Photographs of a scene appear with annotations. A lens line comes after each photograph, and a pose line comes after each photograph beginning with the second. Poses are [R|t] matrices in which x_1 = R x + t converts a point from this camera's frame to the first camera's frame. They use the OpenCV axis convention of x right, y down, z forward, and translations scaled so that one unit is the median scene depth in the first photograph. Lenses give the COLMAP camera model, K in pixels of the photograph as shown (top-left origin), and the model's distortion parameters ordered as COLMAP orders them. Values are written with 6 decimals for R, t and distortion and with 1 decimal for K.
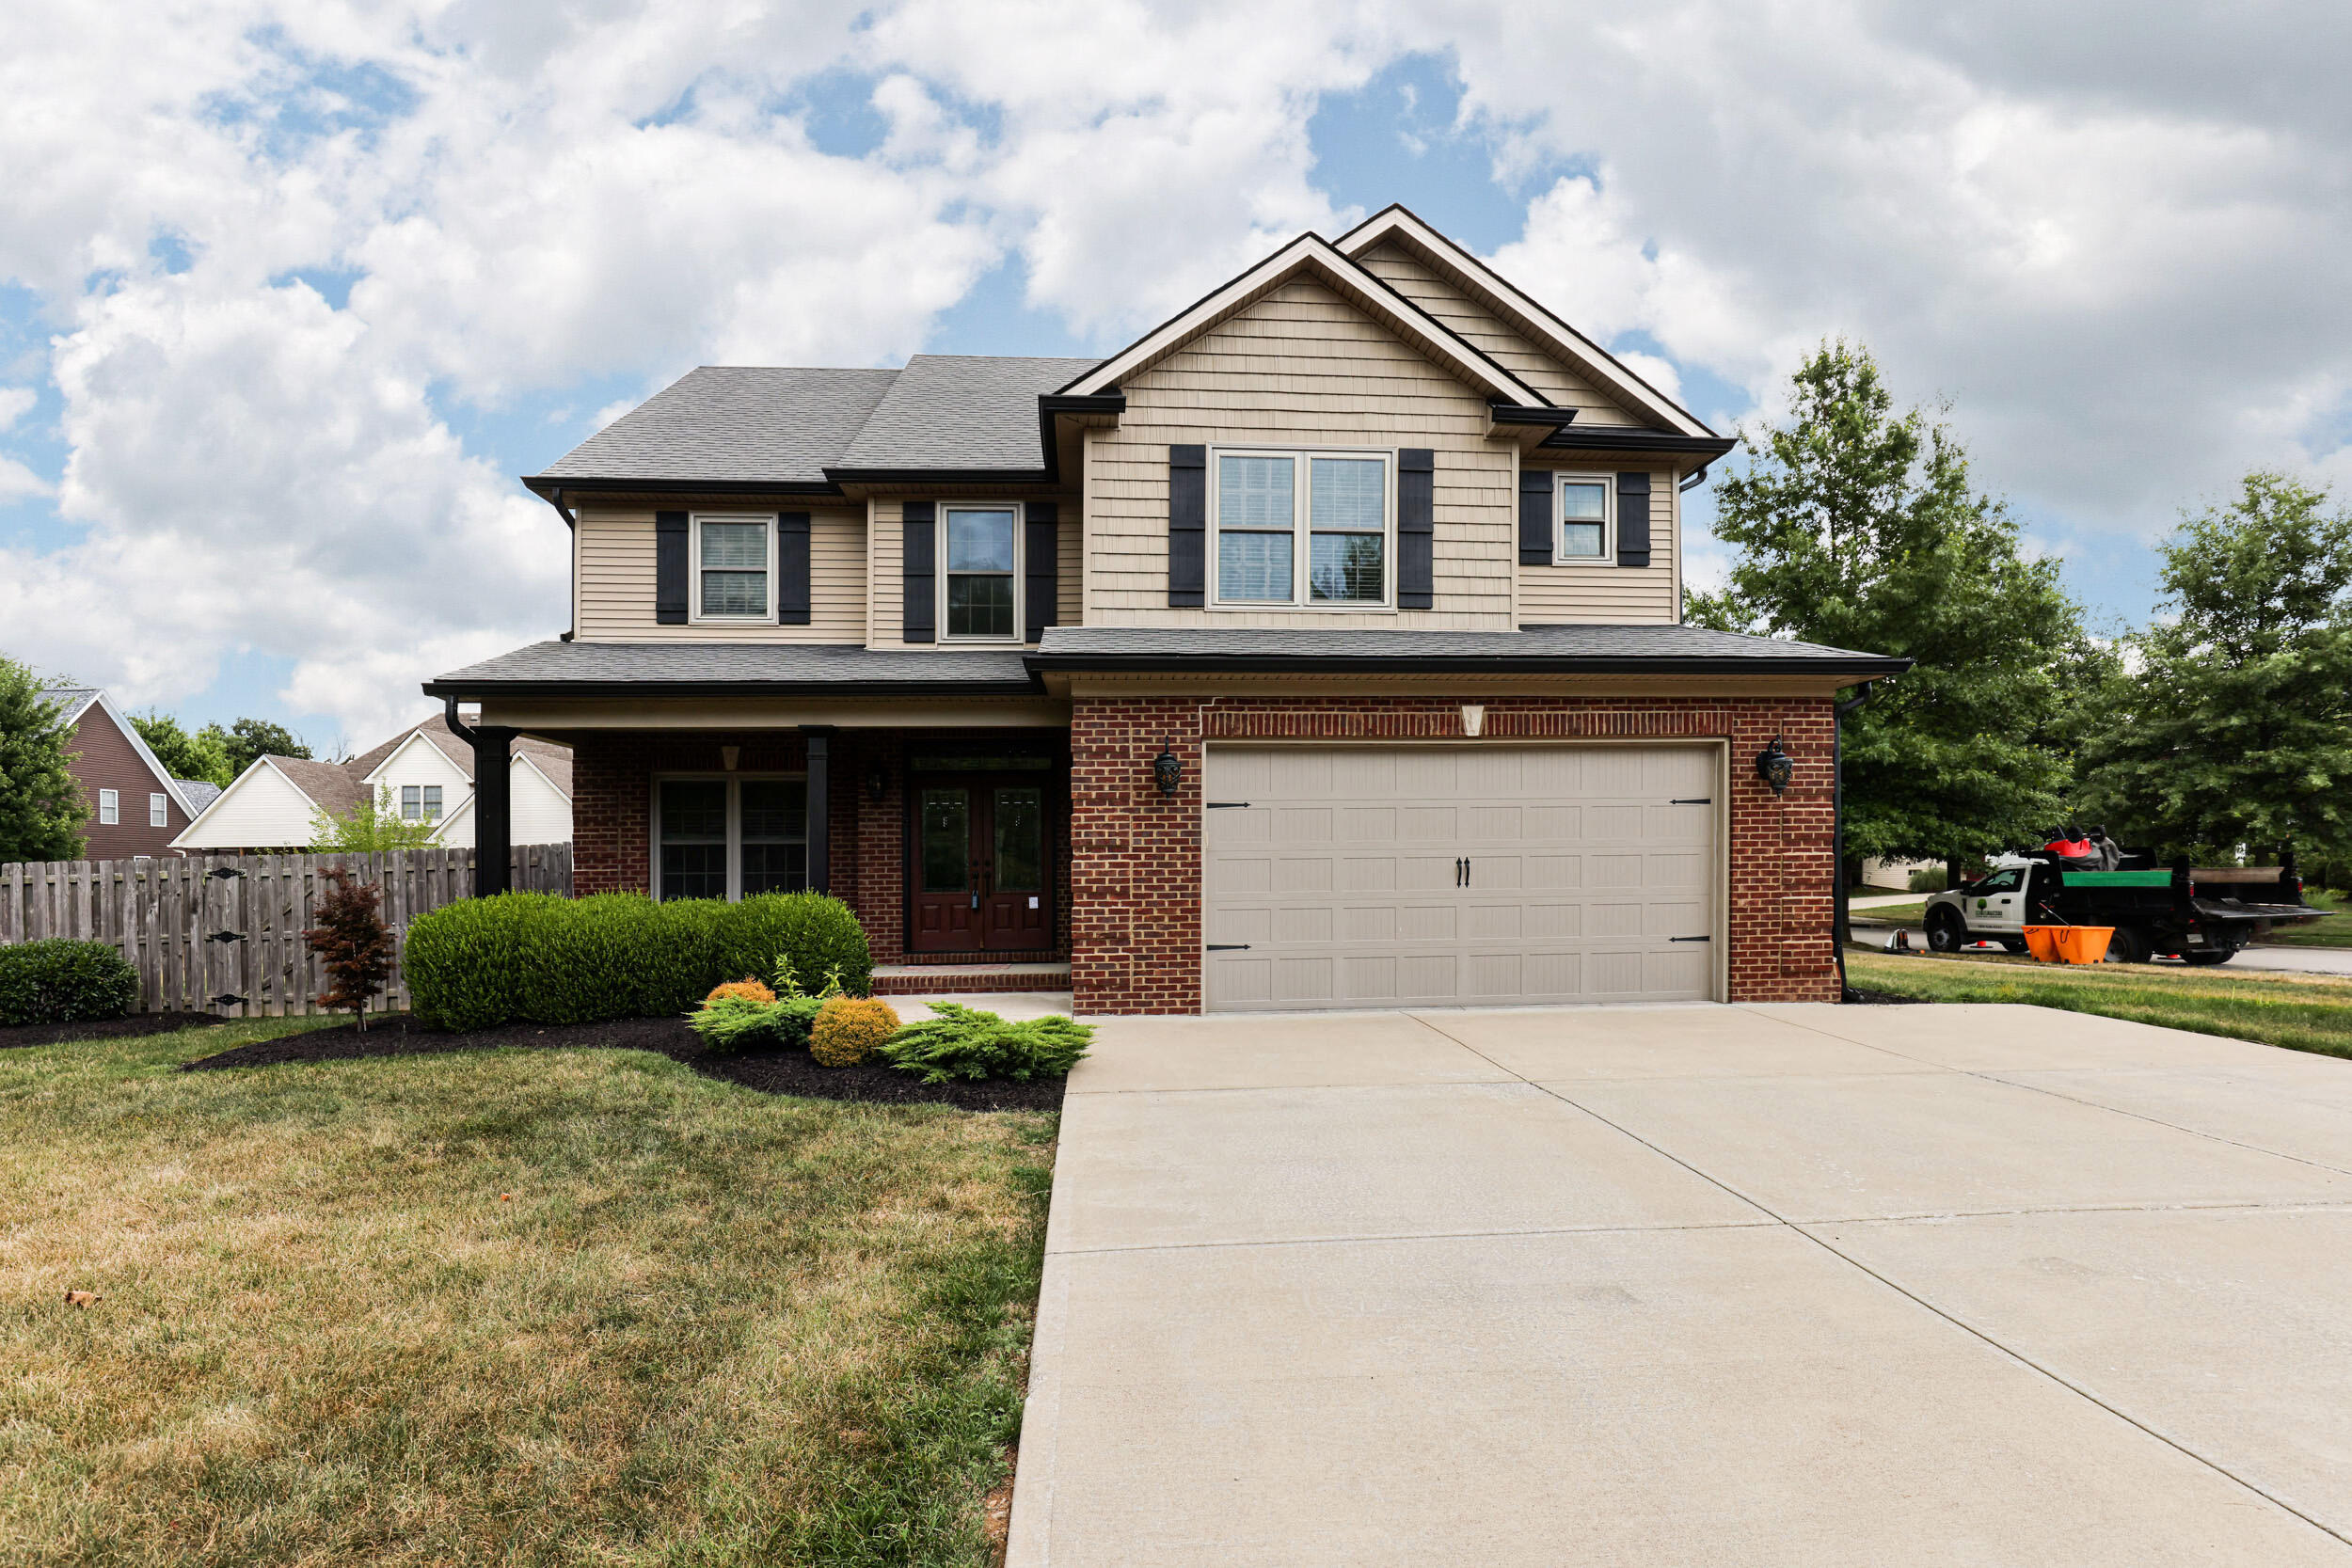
lens RADIAL K [[1198.9, 0, 1215.3], [0, 1198.9, 828.8], [0, 0, 1]] dist [-0.011772, -0.000159]
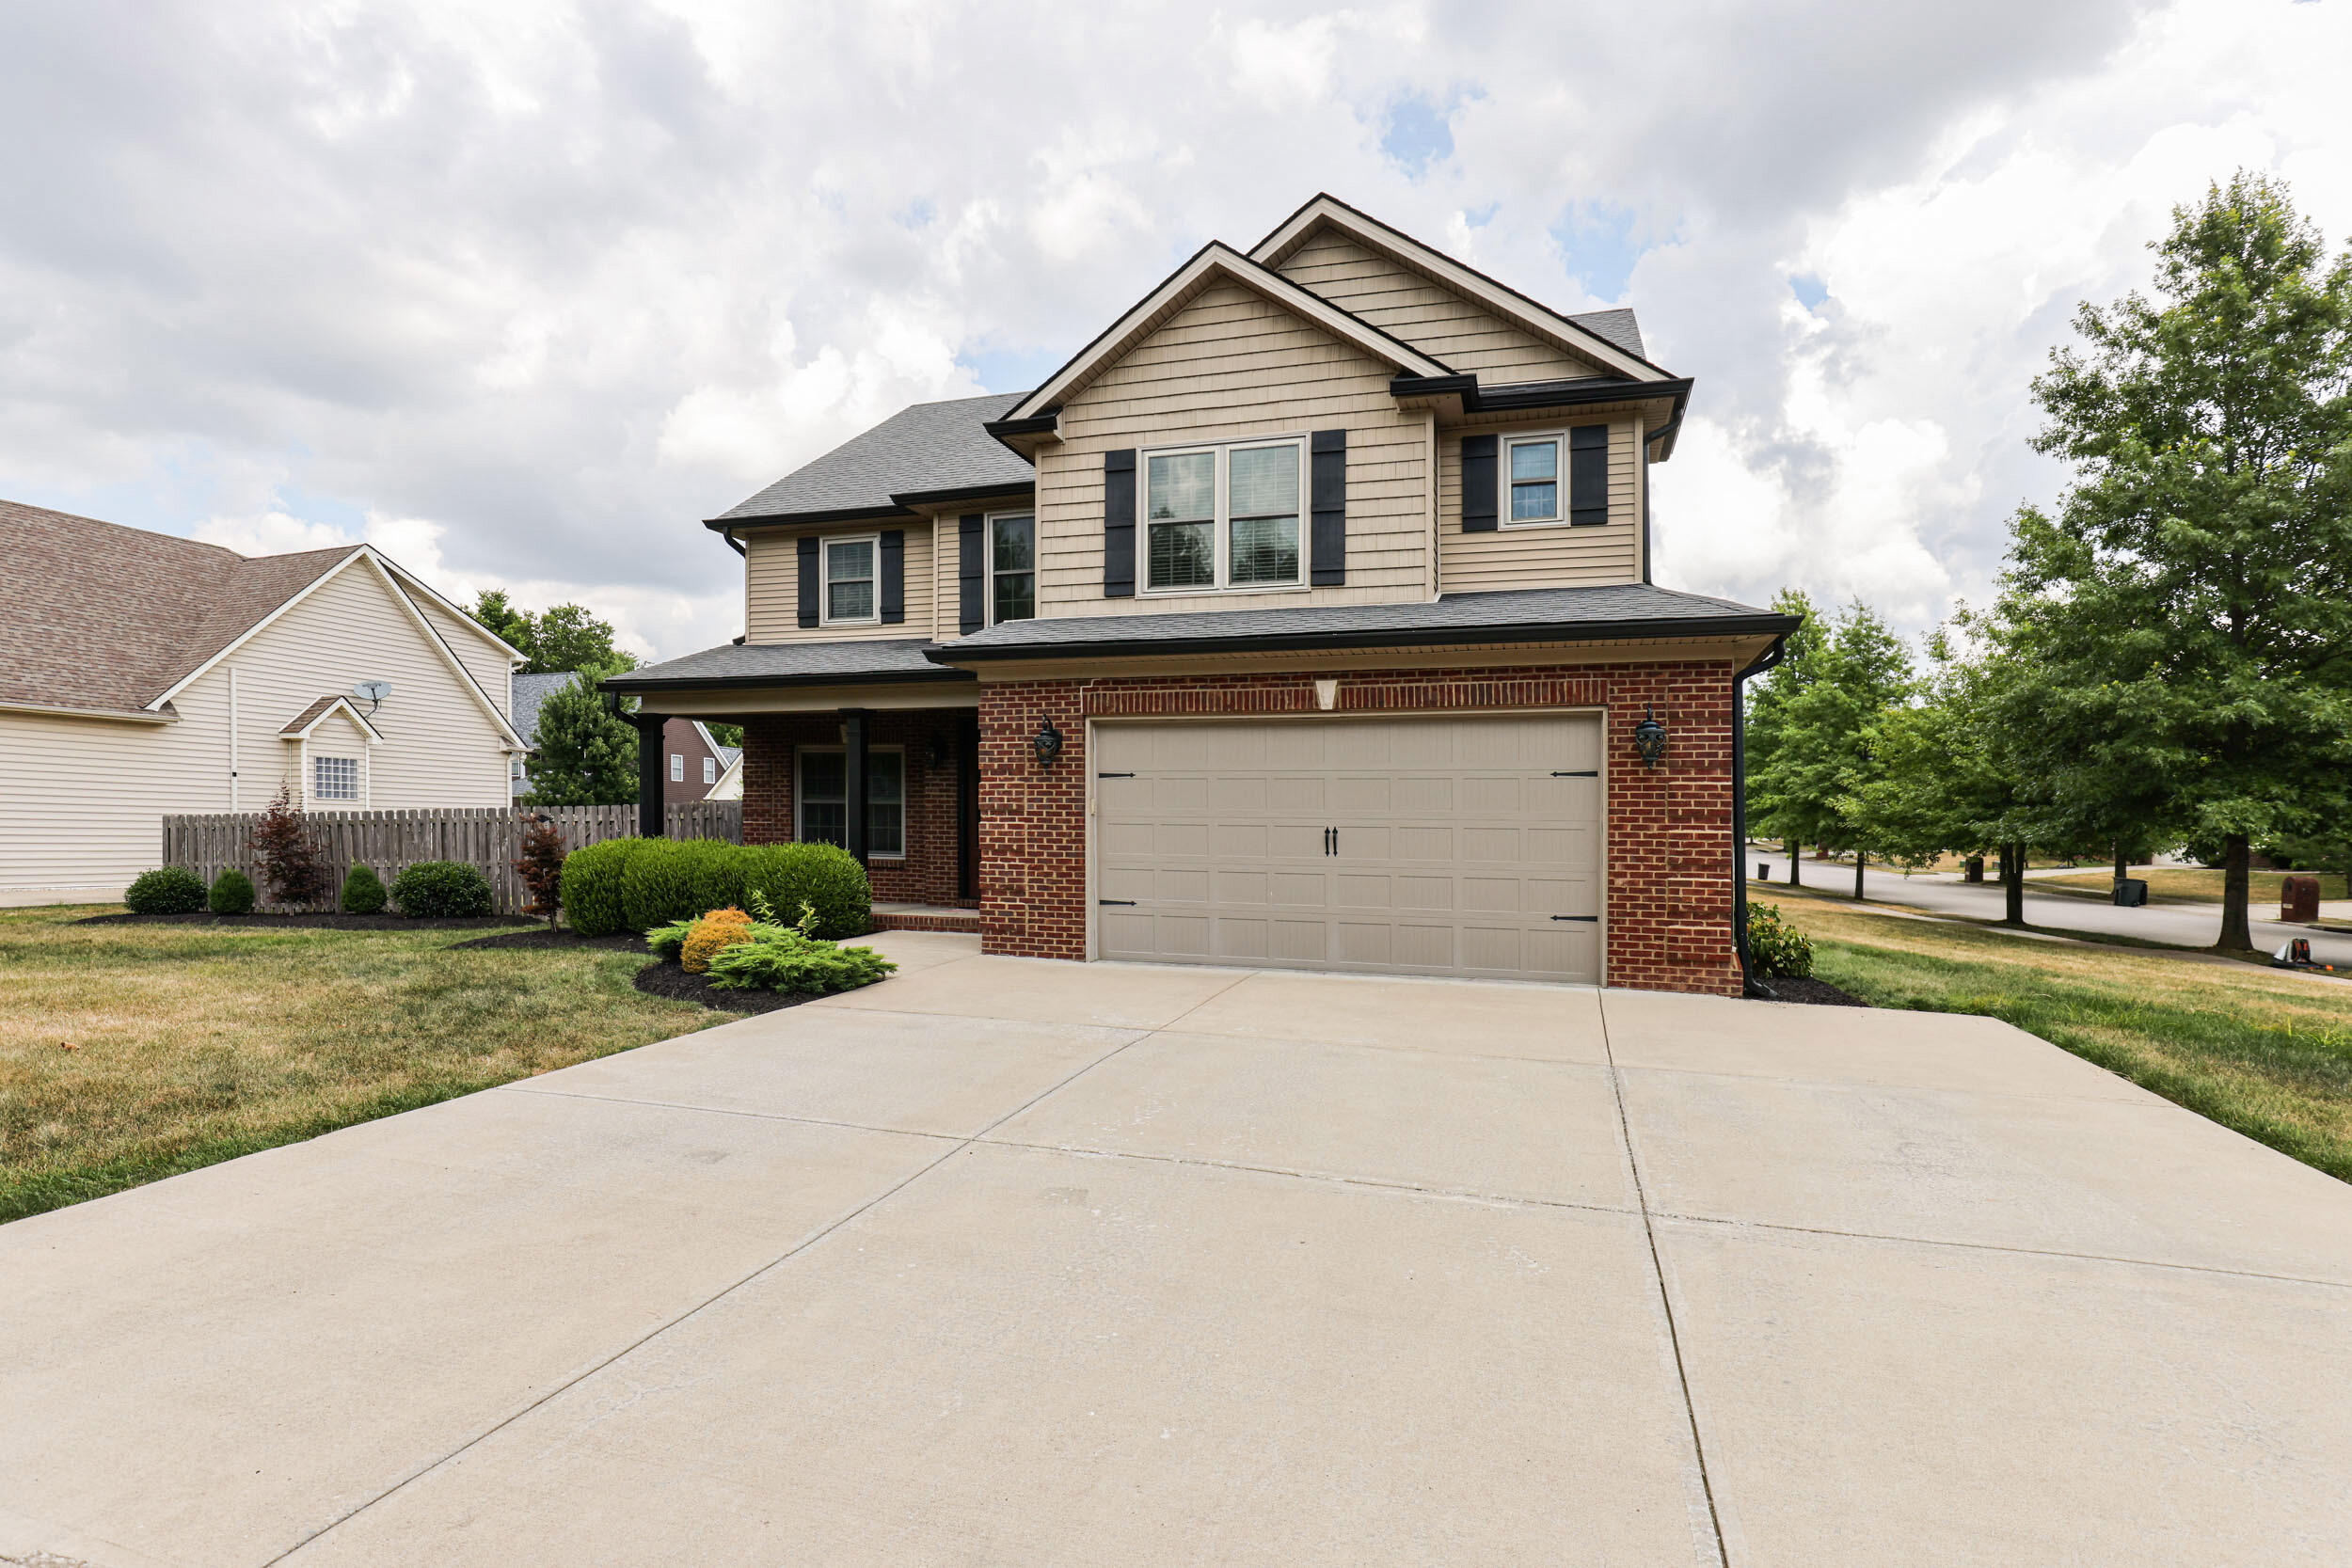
lens RADIAL K [[1198.9, 0, 1184.2], [0, 1198.9, 801.3], [0, 0, 1]] dist [-0.011772, -0.000159]
pose [[0.918457, 0.014815, -0.395244, 0.464591], [-0.012012, 0.999882, 0.009567, -0.006289], [0.395339, -0.004040, 0.918526, 0.001653]]
